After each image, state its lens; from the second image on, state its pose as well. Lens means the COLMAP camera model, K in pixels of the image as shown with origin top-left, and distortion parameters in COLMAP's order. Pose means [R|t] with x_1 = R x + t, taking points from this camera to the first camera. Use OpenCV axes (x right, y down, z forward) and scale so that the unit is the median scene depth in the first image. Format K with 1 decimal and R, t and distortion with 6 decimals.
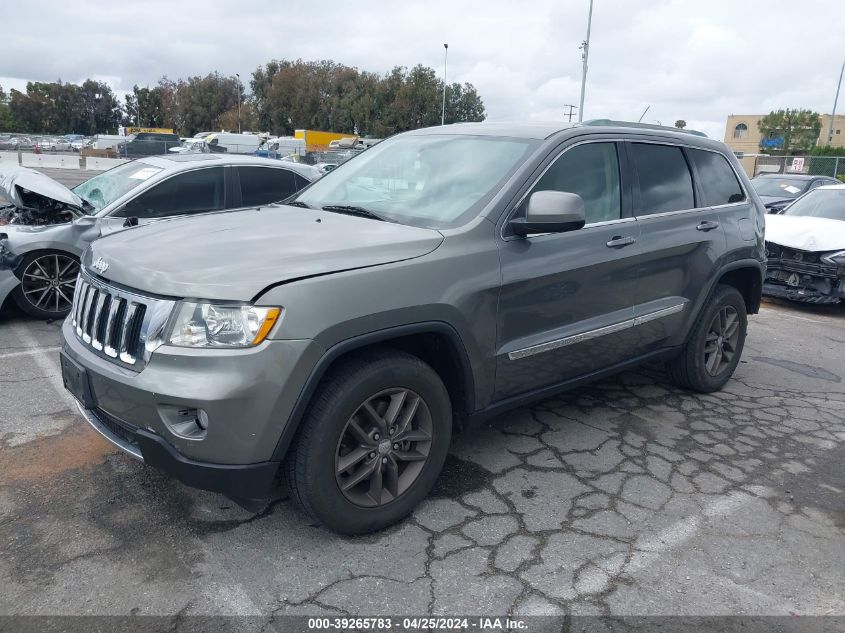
lens RADIAL K [[668.4, 0, 422.5], [0, 668.4, 333.8], [0, 0, 1]] dist [0.015580, -0.021589]
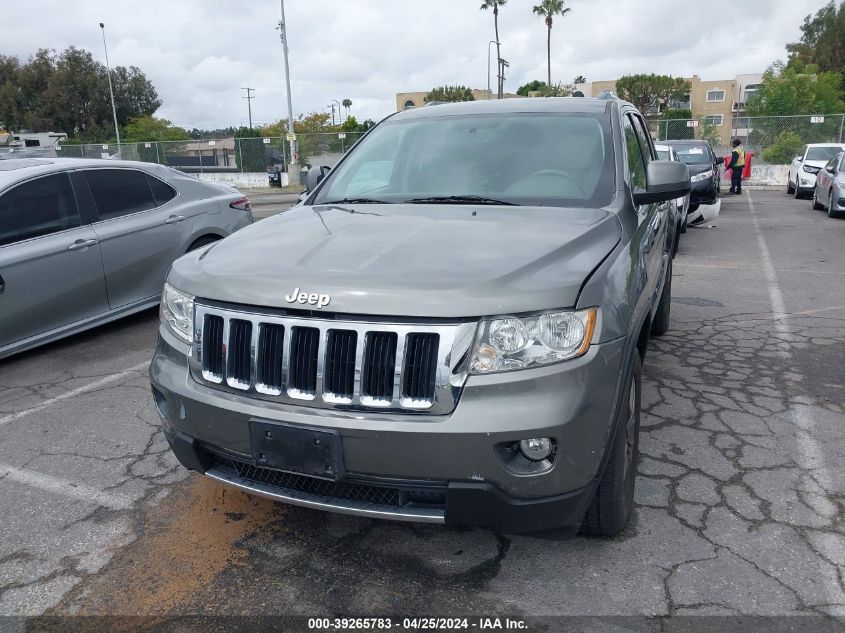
lens RADIAL K [[668.4, 0, 422.5], [0, 668.4, 333.8], [0, 0, 1]] dist [0.015580, -0.021589]
pose [[0.891412, -0.182253, 0.414932, -0.300628], [0.172601, 0.983101, 0.061010, -0.037305], [-0.419039, 0.017232, 0.907805, 0.104302]]
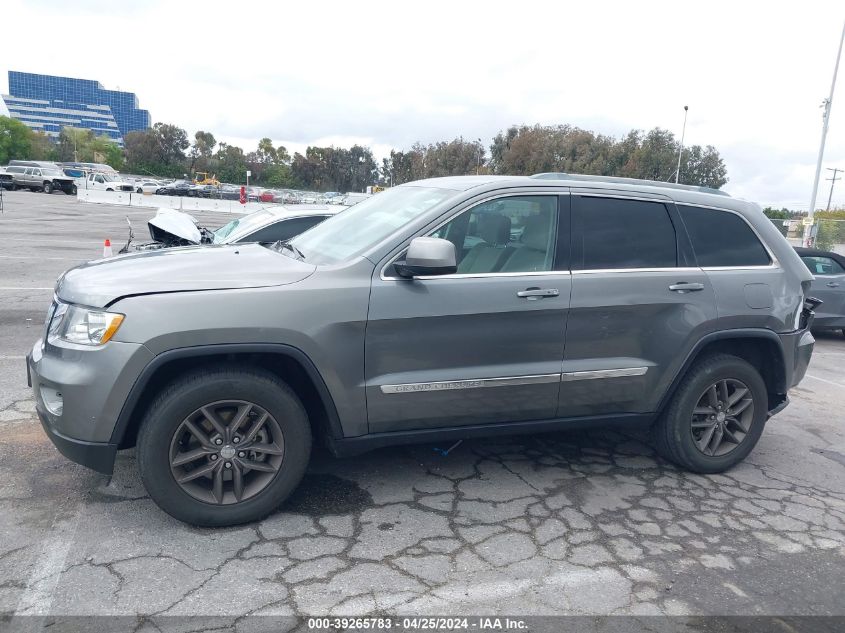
lens RADIAL K [[668.3, 0, 421.1], [0, 668.3, 332.6], [0, 0, 1]] dist [0.003167, -0.001968]
pose [[0.938746, 0.087385, -0.333347, 0.262112], [-0.116216, 0.990927, -0.067513, 0.003974], [0.324423, 0.102118, 0.940384, 0.012629]]
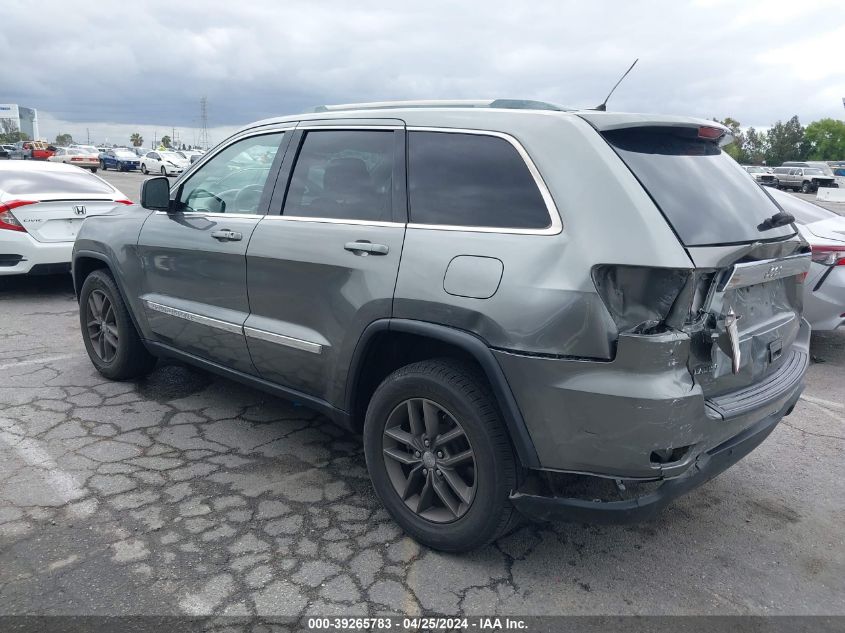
lens RADIAL K [[668.3, 0, 421.1], [0, 668.3, 332.6], [0, 0, 1]] dist [0.003167, -0.001968]
pose [[0.117164, 0.206940, -0.971313, 0.718901], [-0.283310, 0.944371, 0.167026, -0.137388], [0.951845, 0.255614, 0.169274, 0.639457]]
